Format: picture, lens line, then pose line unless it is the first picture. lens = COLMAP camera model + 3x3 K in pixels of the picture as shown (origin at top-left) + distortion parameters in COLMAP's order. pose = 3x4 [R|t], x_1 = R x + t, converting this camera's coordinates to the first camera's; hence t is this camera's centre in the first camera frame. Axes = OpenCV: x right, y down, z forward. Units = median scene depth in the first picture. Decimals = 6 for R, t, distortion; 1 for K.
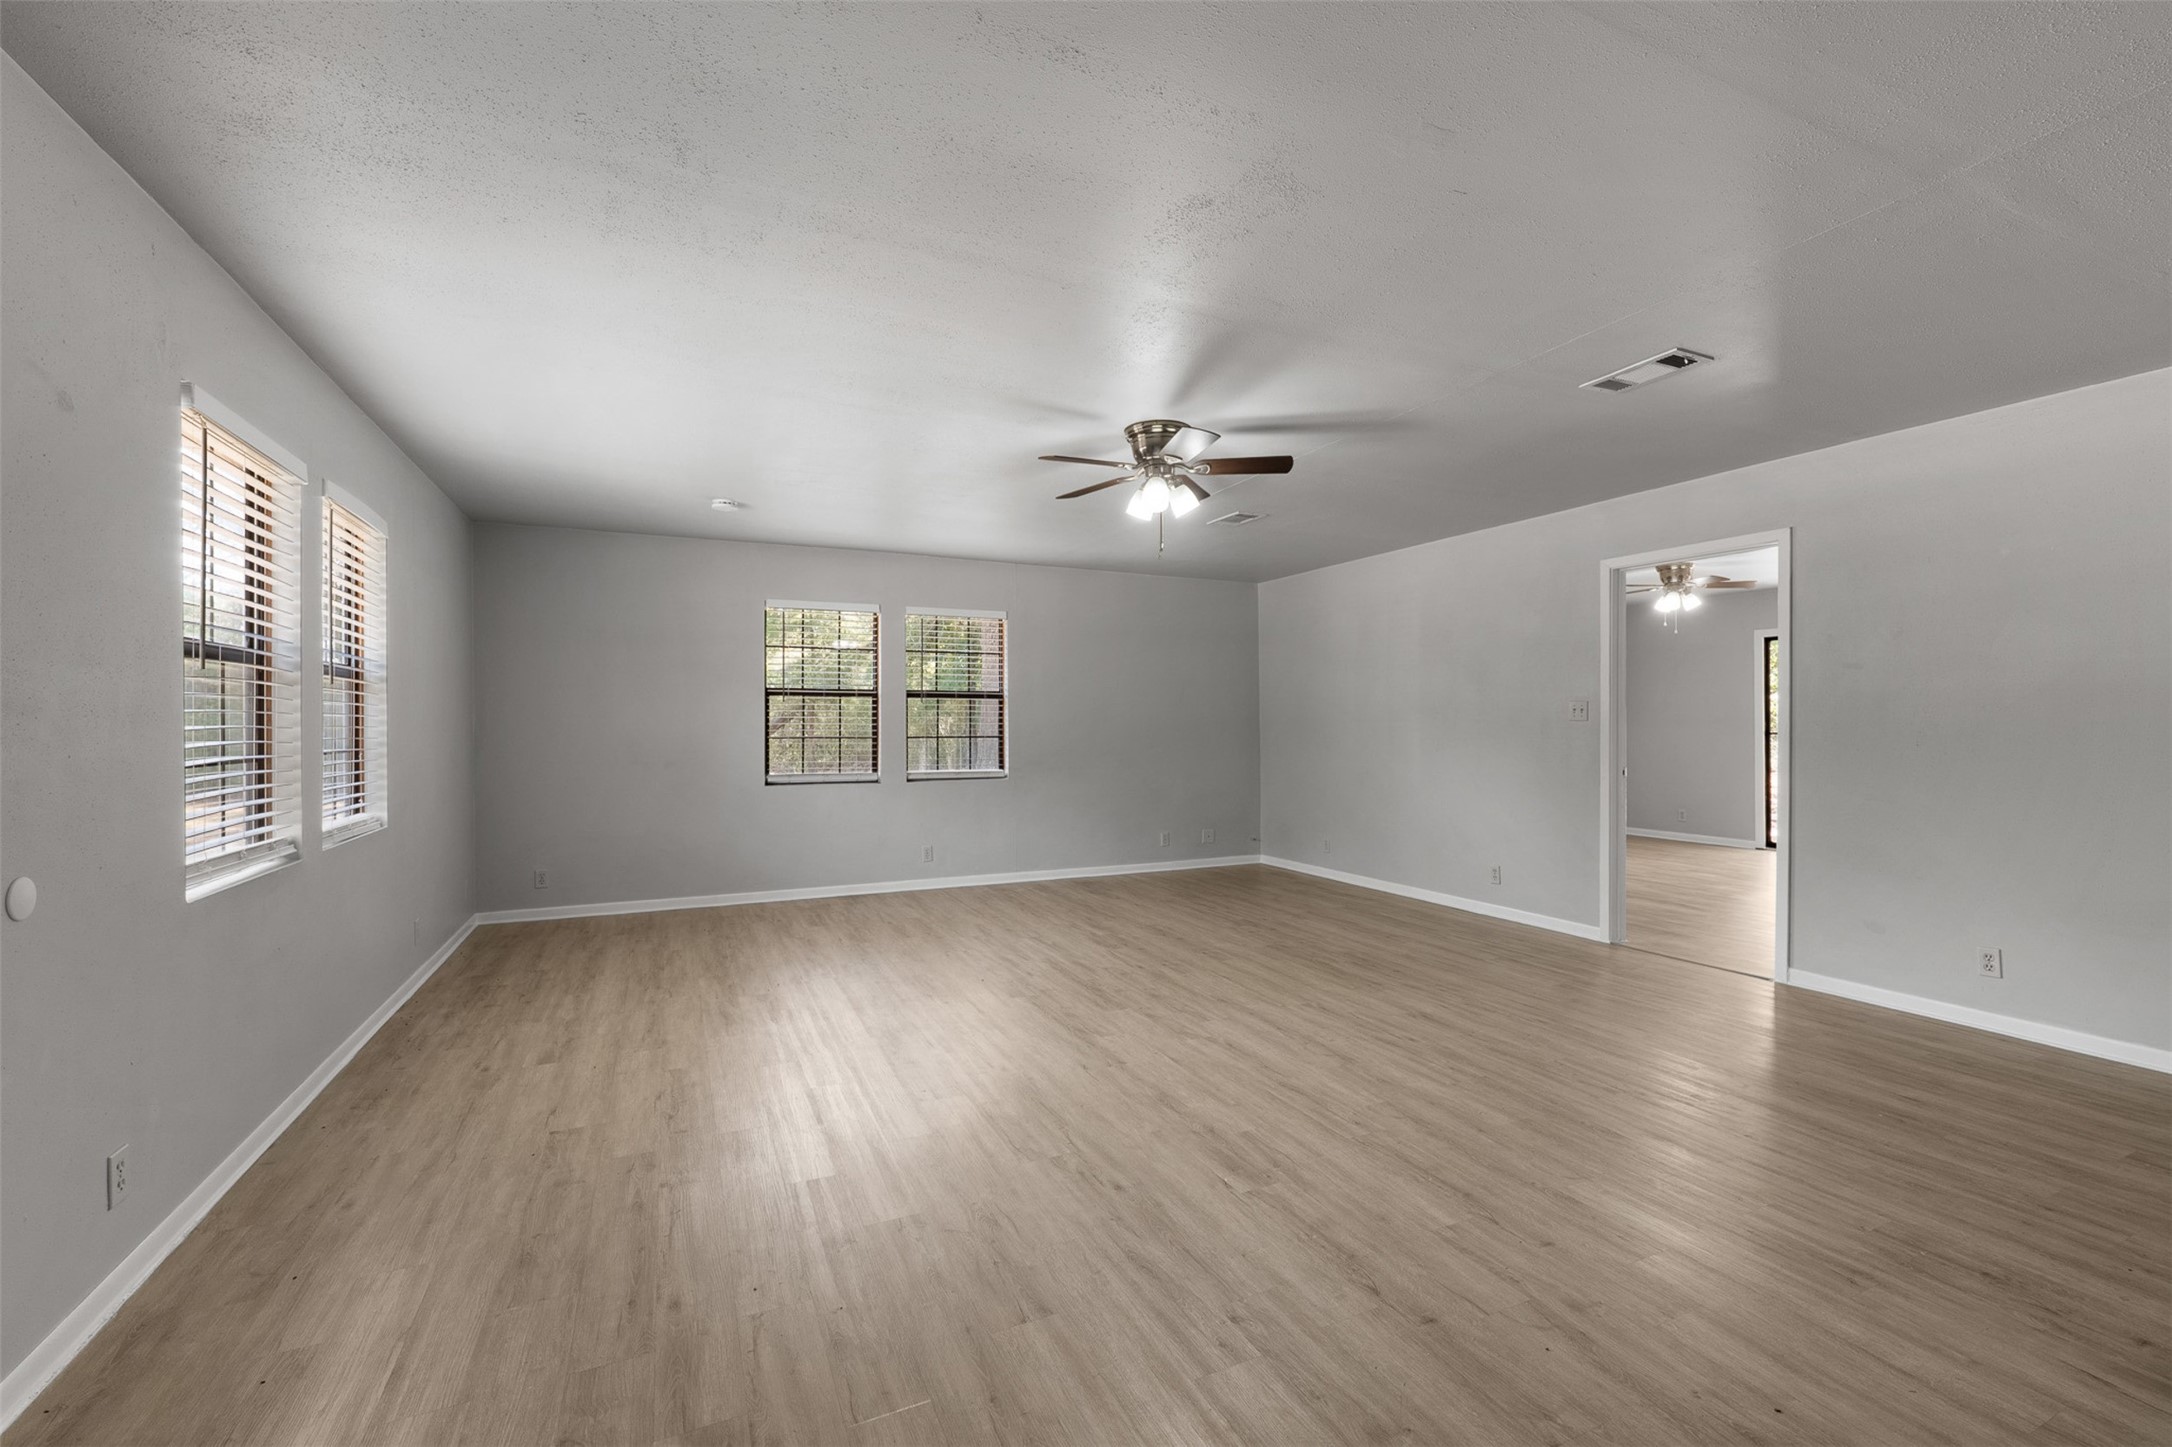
lens RADIAL K [[914.0, 0, 1098.7], [0, 914.0, 722.1], [0, 0, 1]] dist [-0.011532, 0.000175]
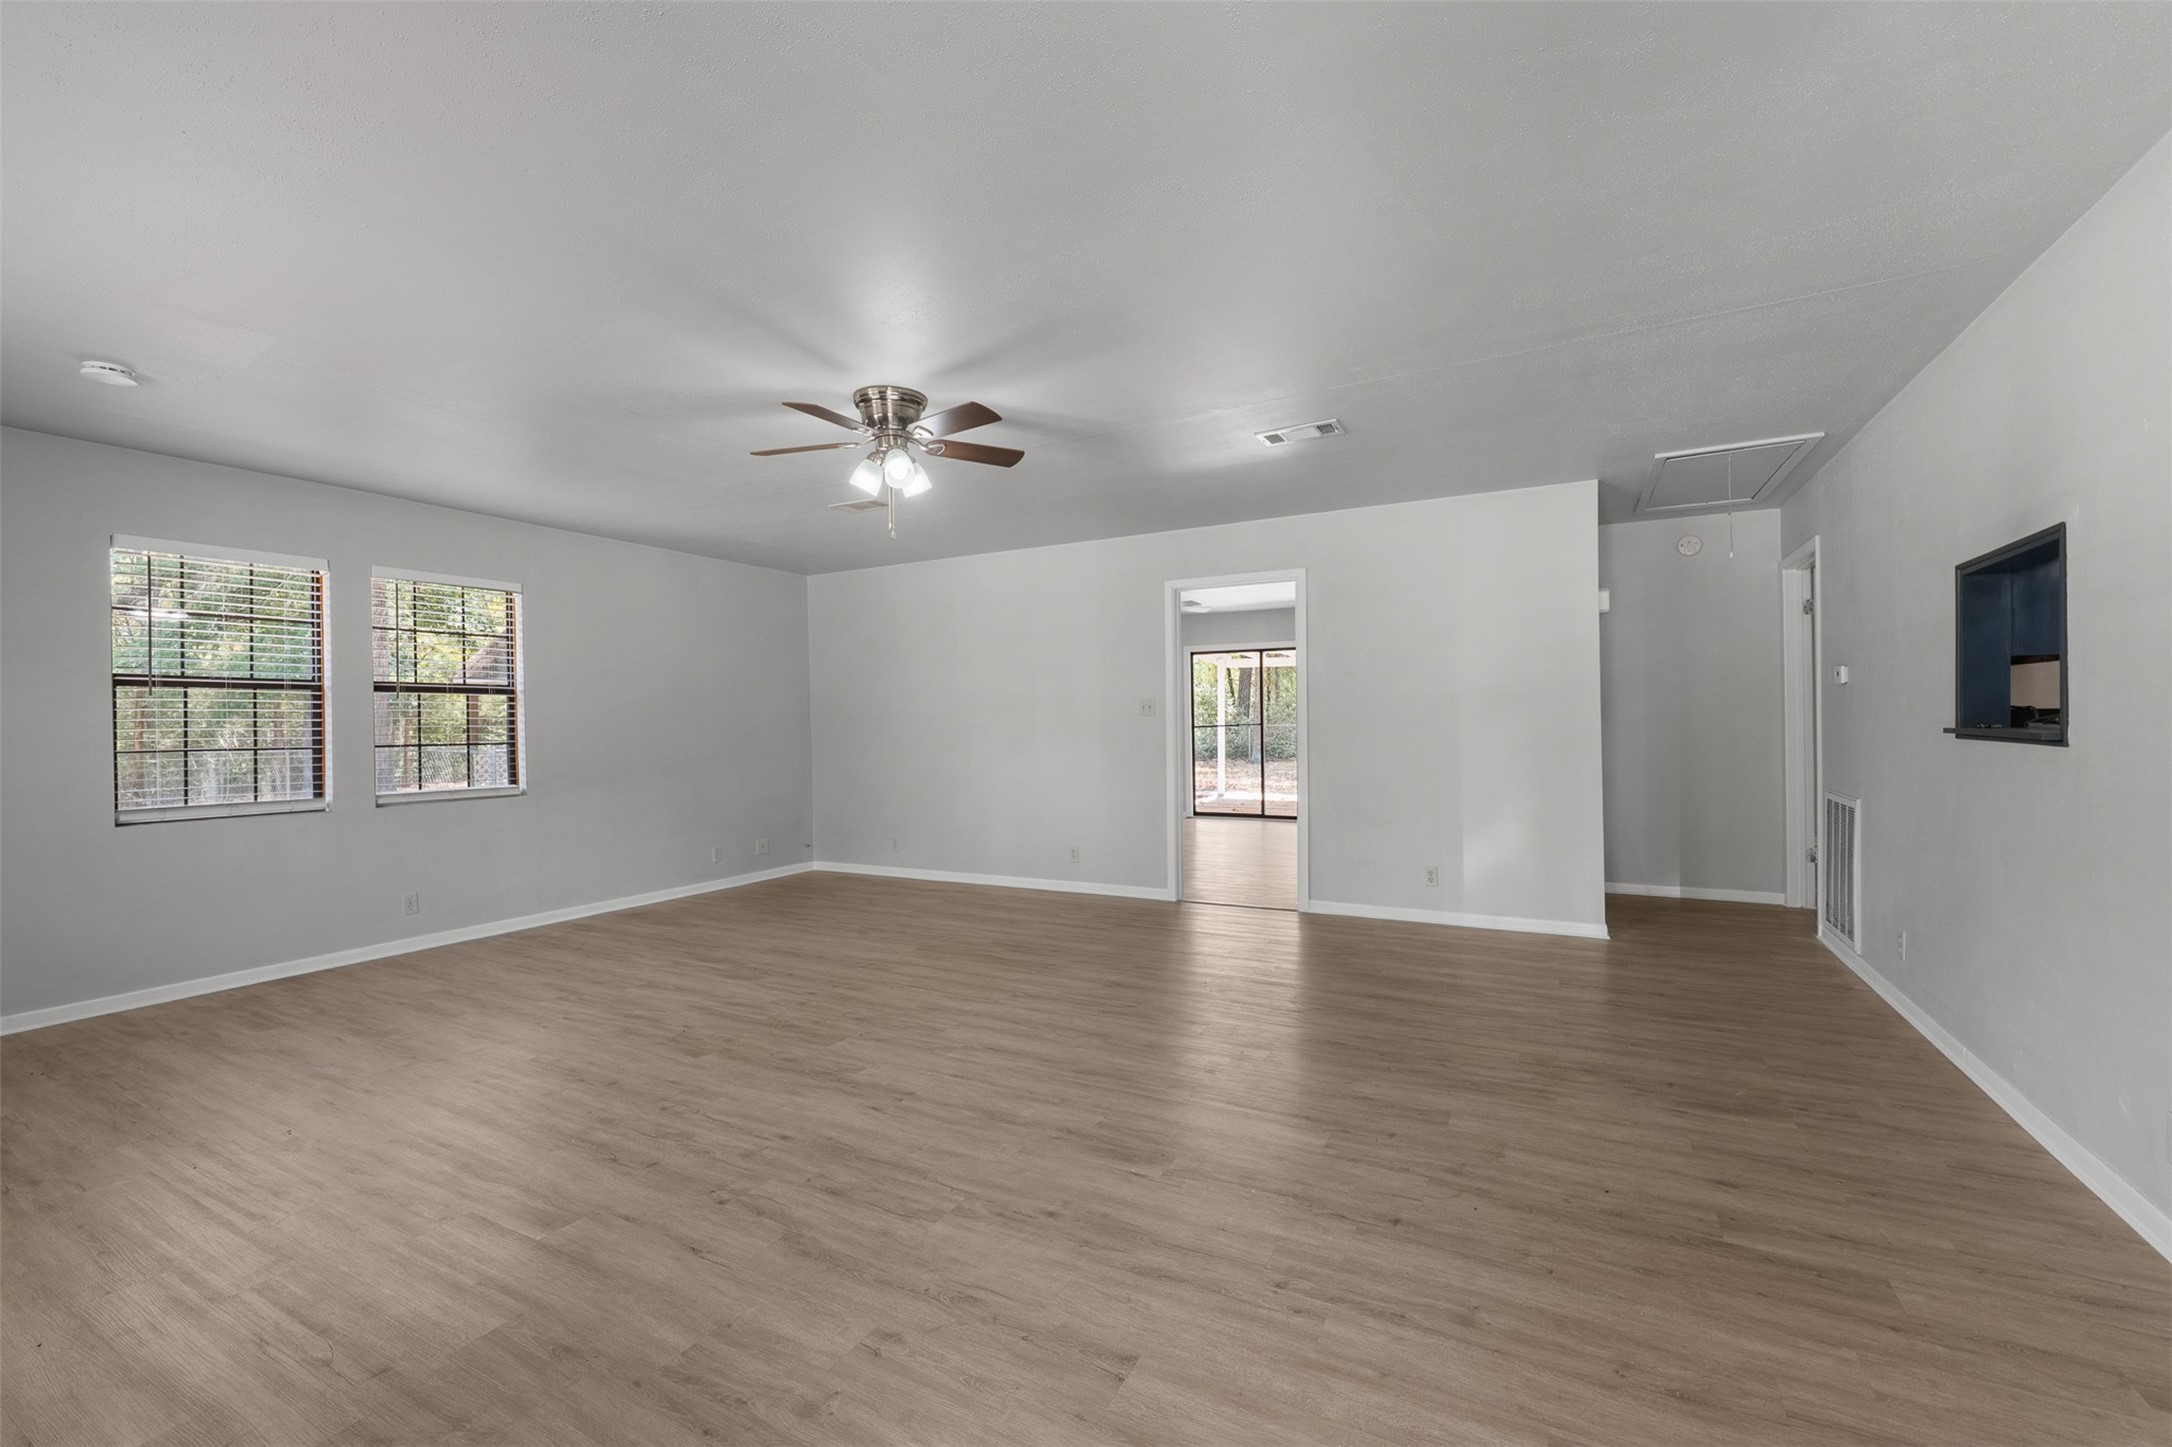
lens RADIAL K [[899.2, 0, 1101.4], [0, 899.2, 723.1], [0, 0, 1]] dist [-0.009834, -0.000496]
pose [[0.796004, -0.011082, 0.605189, -0.292661], [0.012337, 0.999922, 0.002084, 0.006505], [-0.605165, 0.005807, 0.796079, 0.146315]]
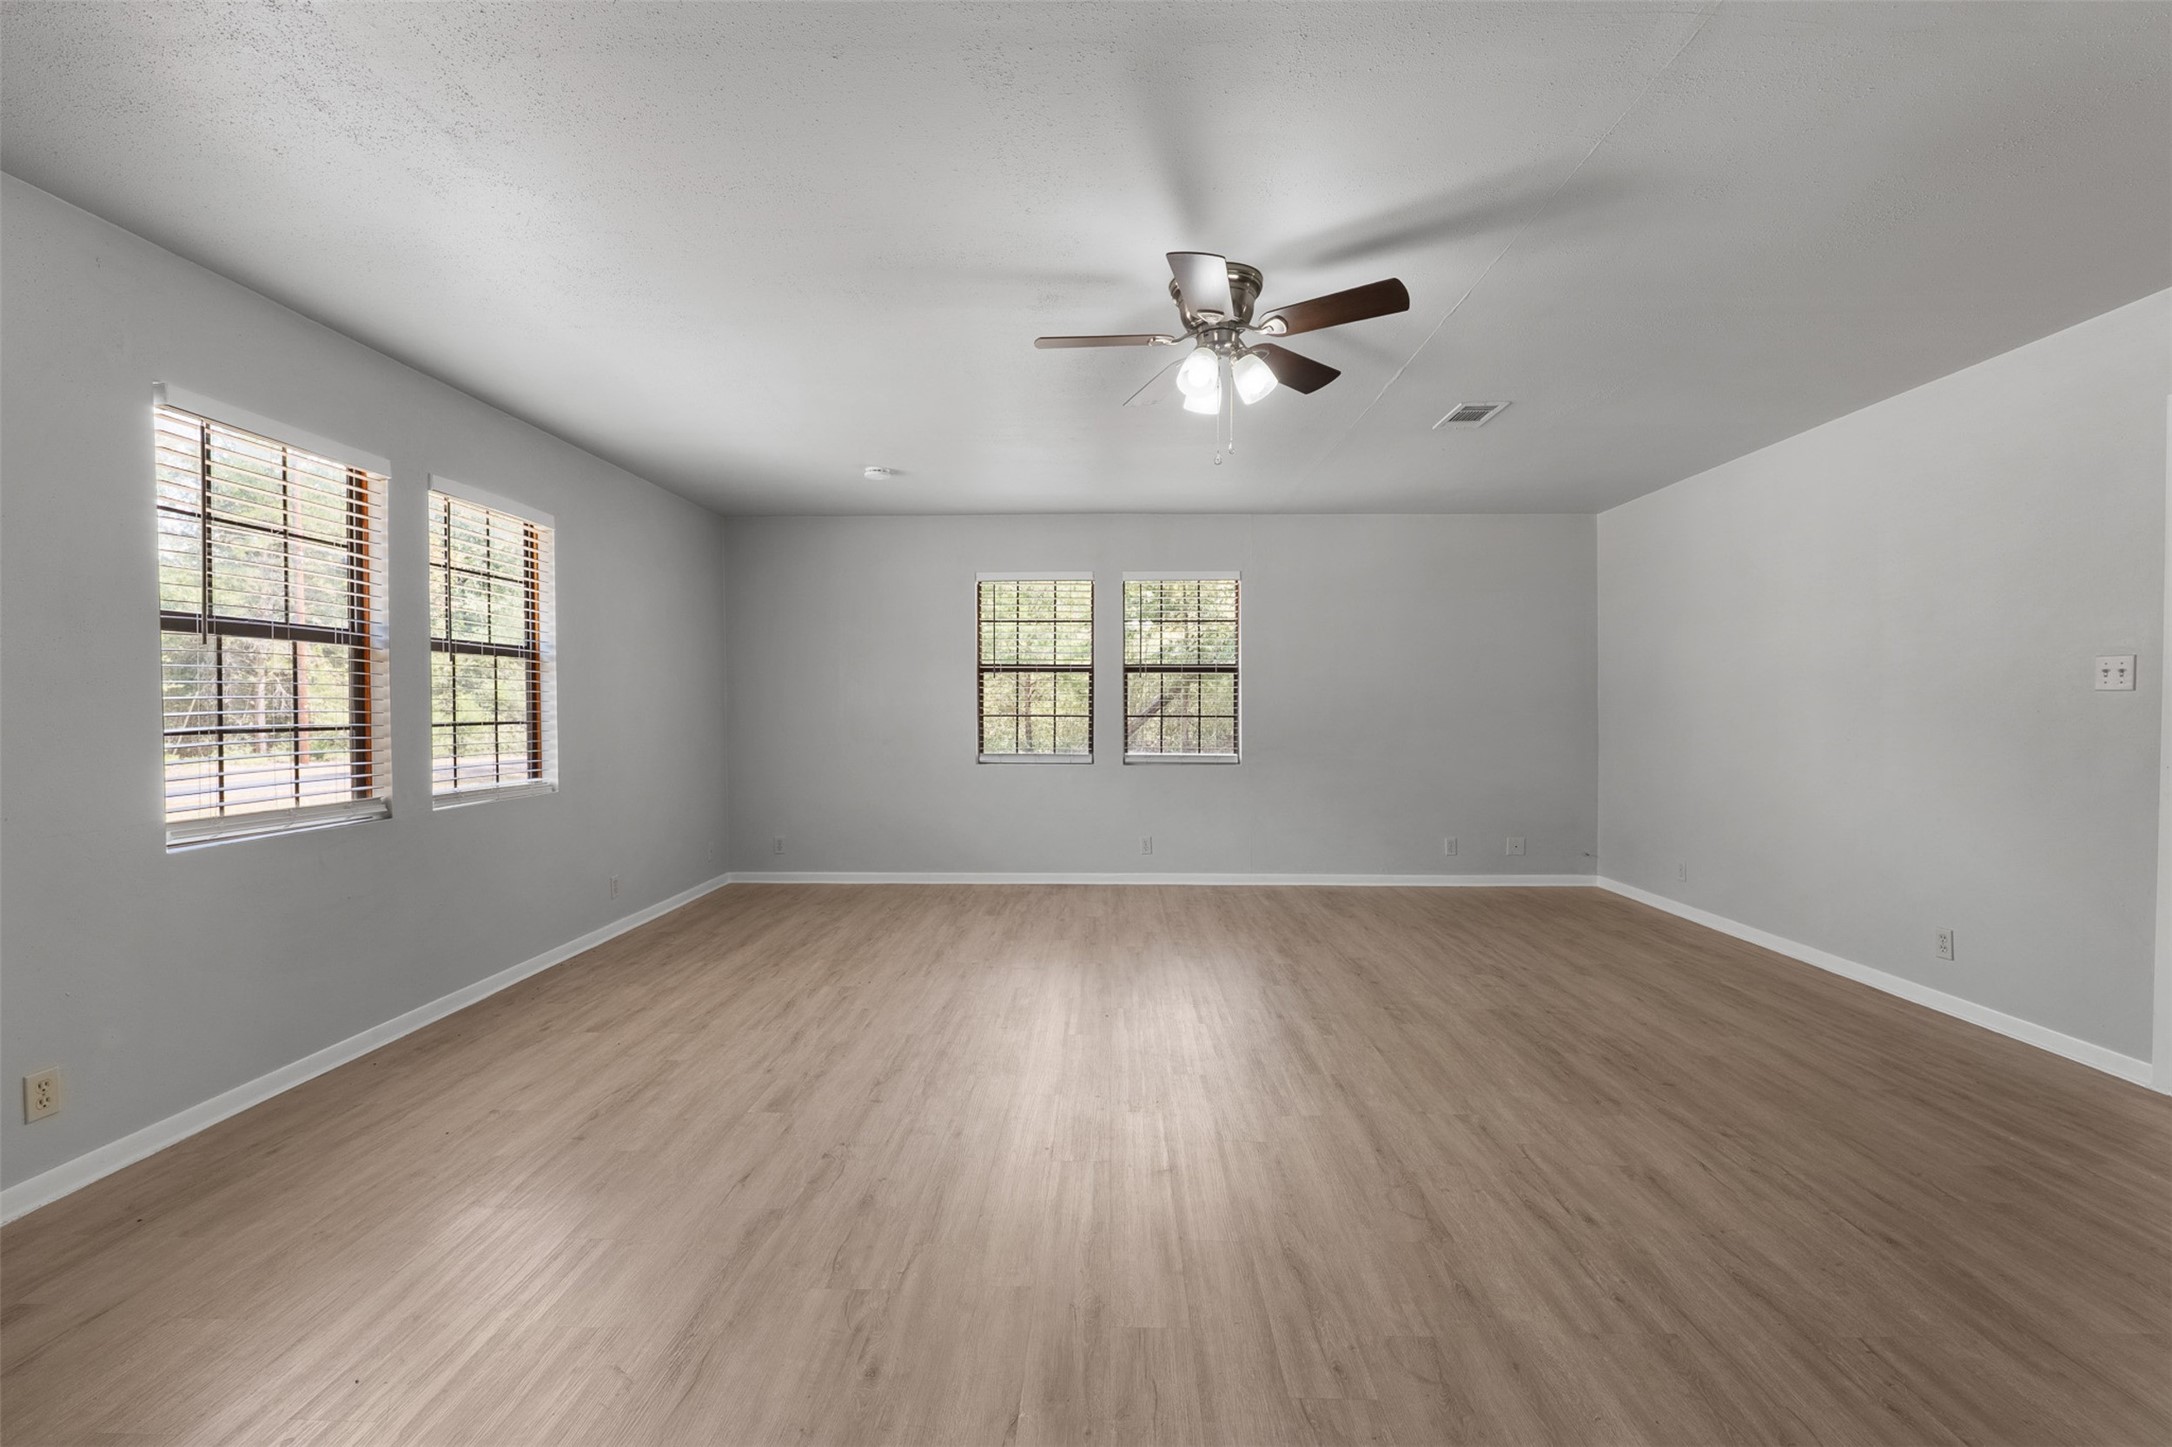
lens RADIAL K [[914.0, 0, 1098.7], [0, 914.0, 722.1], [0, 0, 1]] dist [-0.011532, 0.000175]
pose [[0.893738, 0.009545, -0.448489, 0.284548], [-0.001161, 0.999819, 0.018965, 0.009075], [0.448589, -0.016429, 0.893587, 0.291249]]
